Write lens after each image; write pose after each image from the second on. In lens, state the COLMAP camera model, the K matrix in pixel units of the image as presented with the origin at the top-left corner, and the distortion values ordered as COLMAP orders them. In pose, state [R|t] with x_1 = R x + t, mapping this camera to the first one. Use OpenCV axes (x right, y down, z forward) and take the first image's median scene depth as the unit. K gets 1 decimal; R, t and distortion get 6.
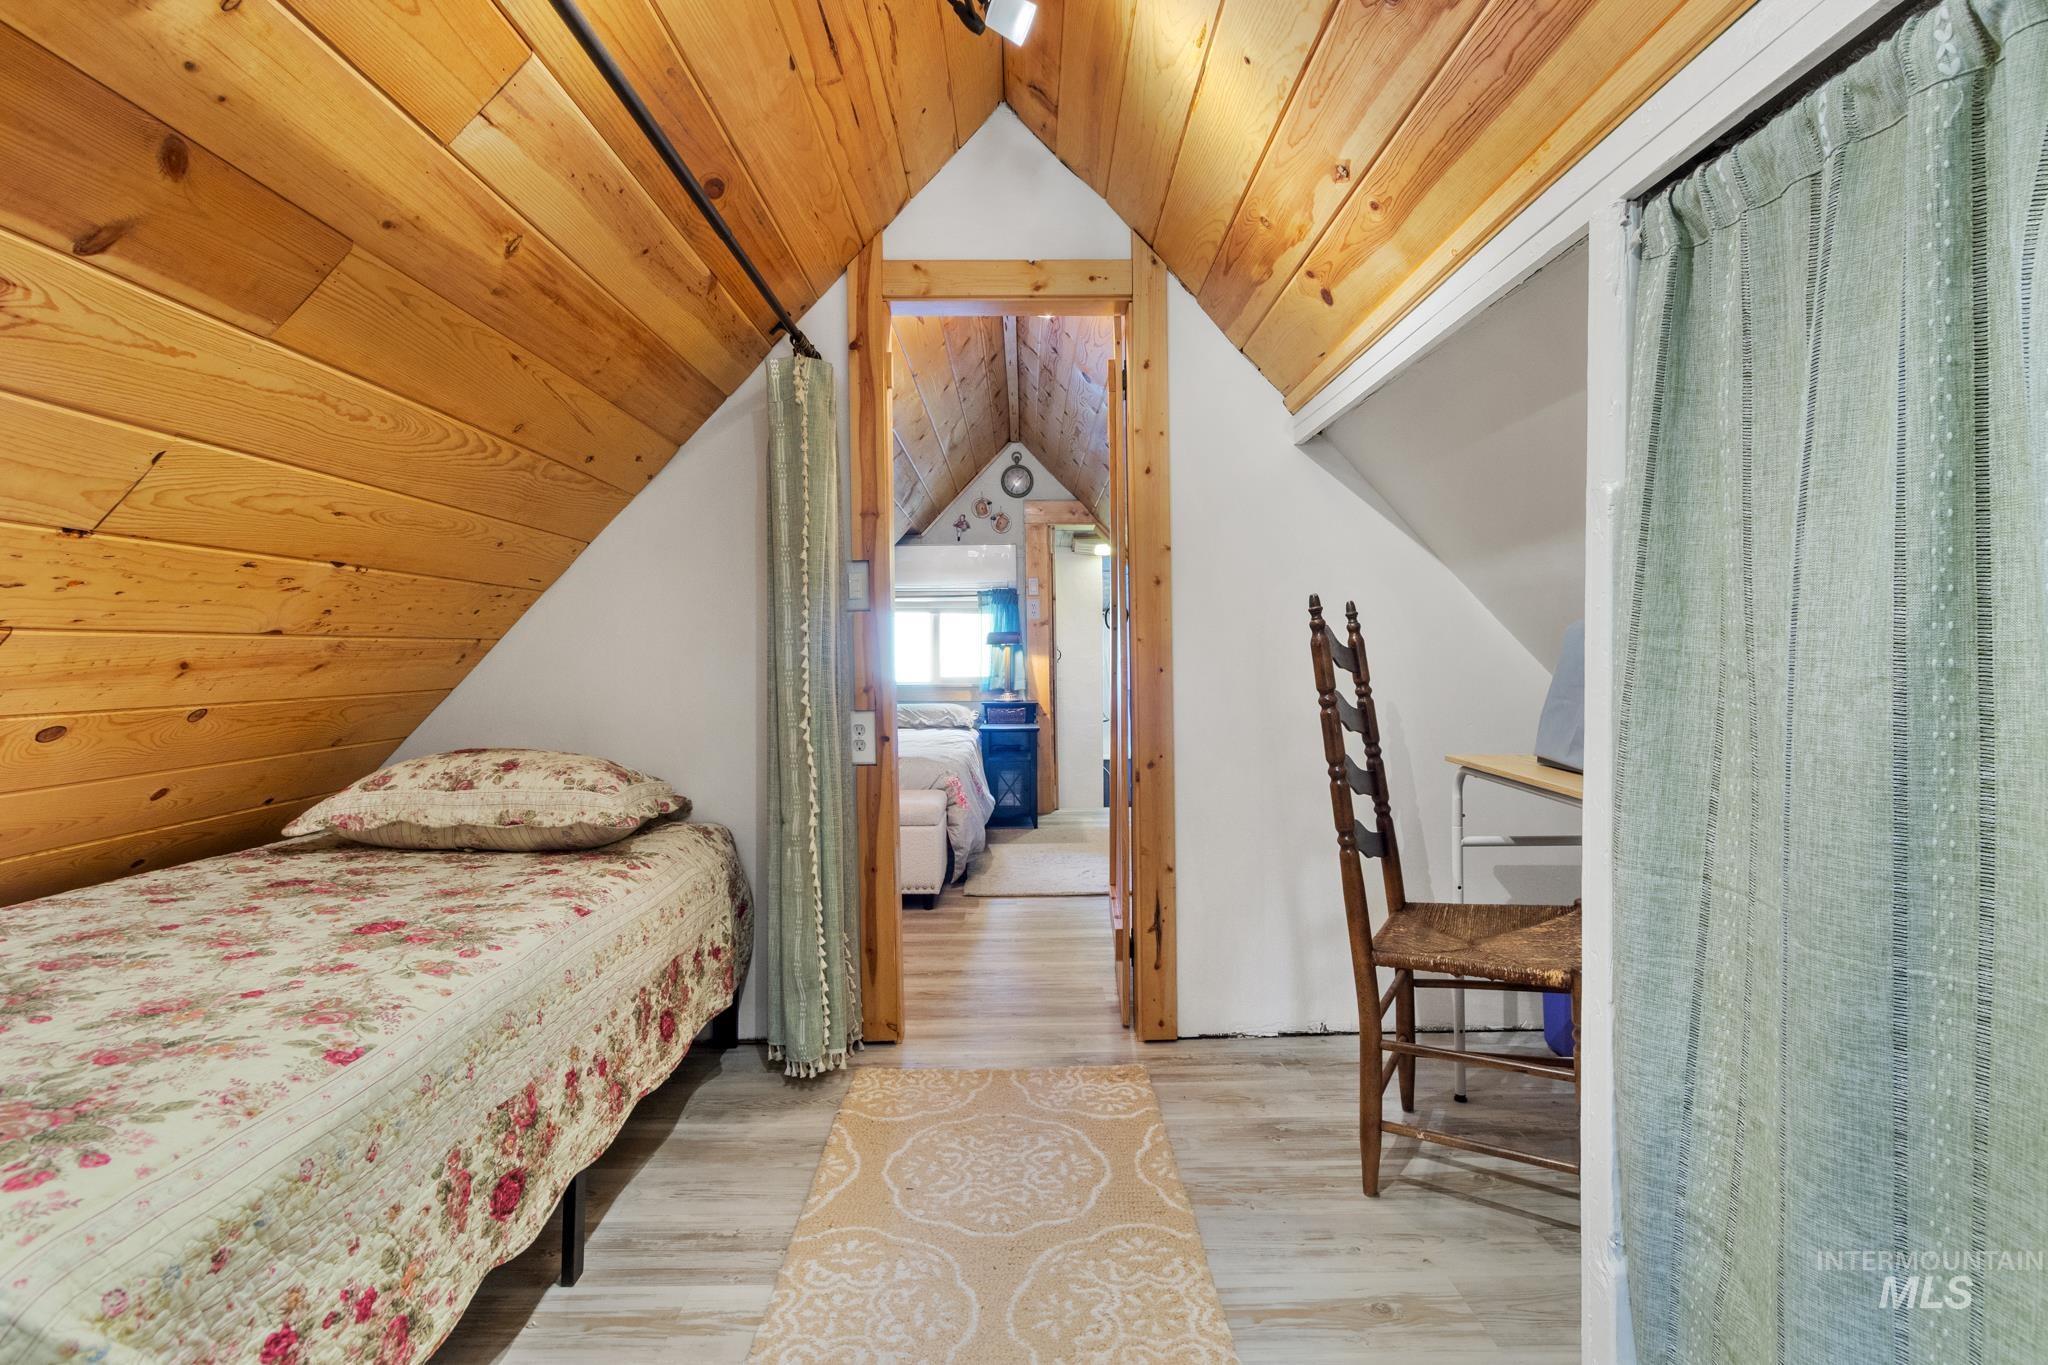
lens RADIAL K [[953.1, 0, 1014.9], [0, 953.1, 682.1], [0, 0, 1]] dist [0.005801, -0.003188]
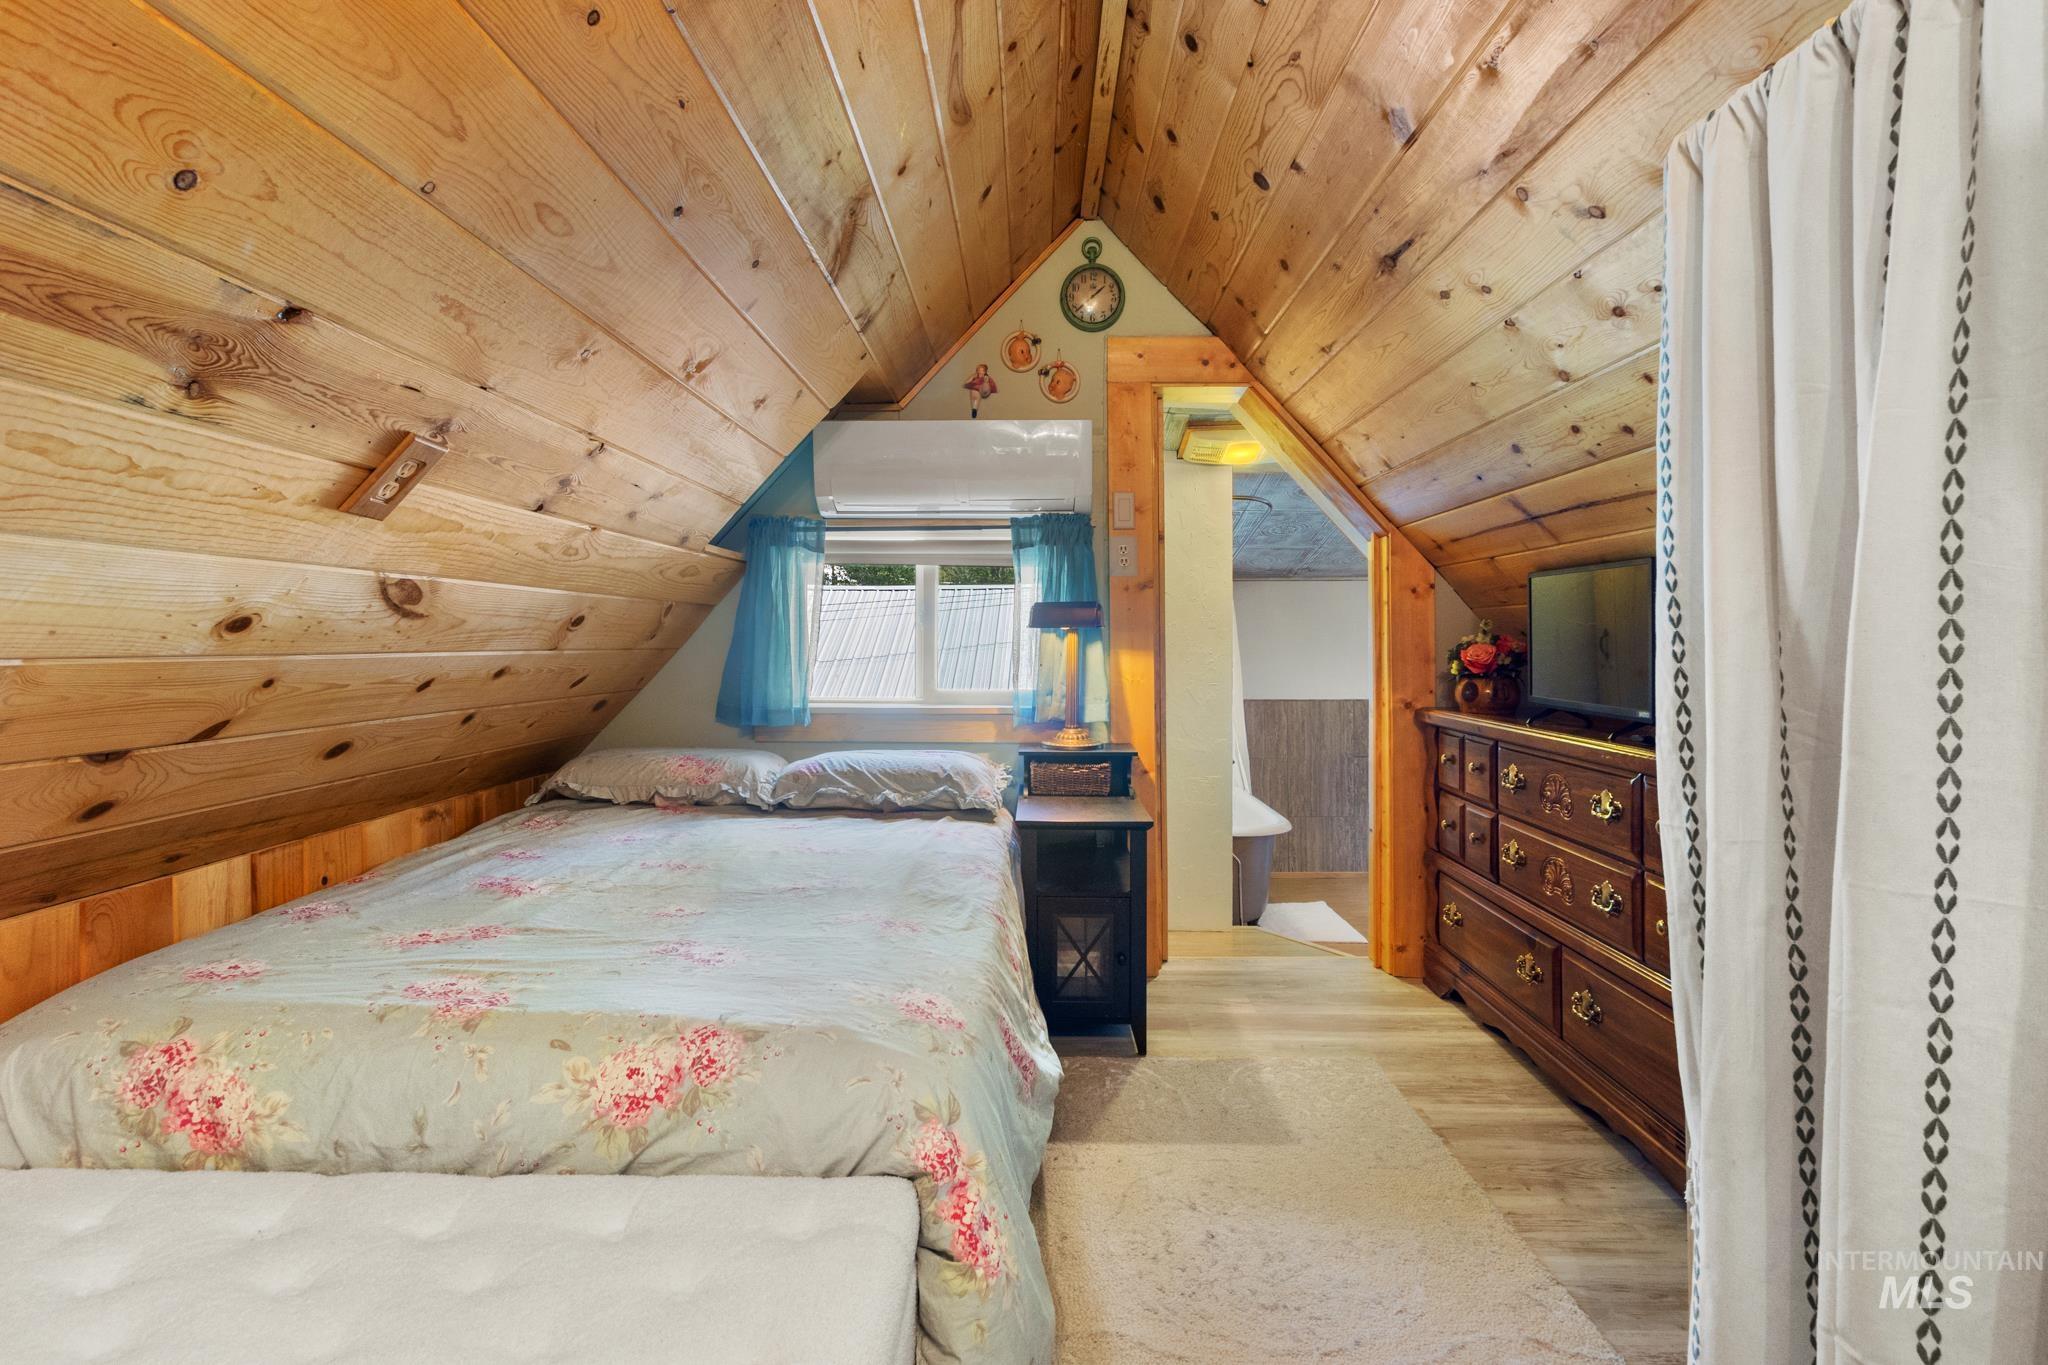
lens RADIAL K [[953.1, 0, 999.3], [0, 953.1, 652.0], [0, 0, 1]] dist [0.005801, -0.003188]
pose [[0.999547, 0.012102, -0.027545, -0.030593], [-0.012250, 0.999911, -0.005226, -0.024412], [0.027480, 0.005562, 0.999607, 0.510598]]
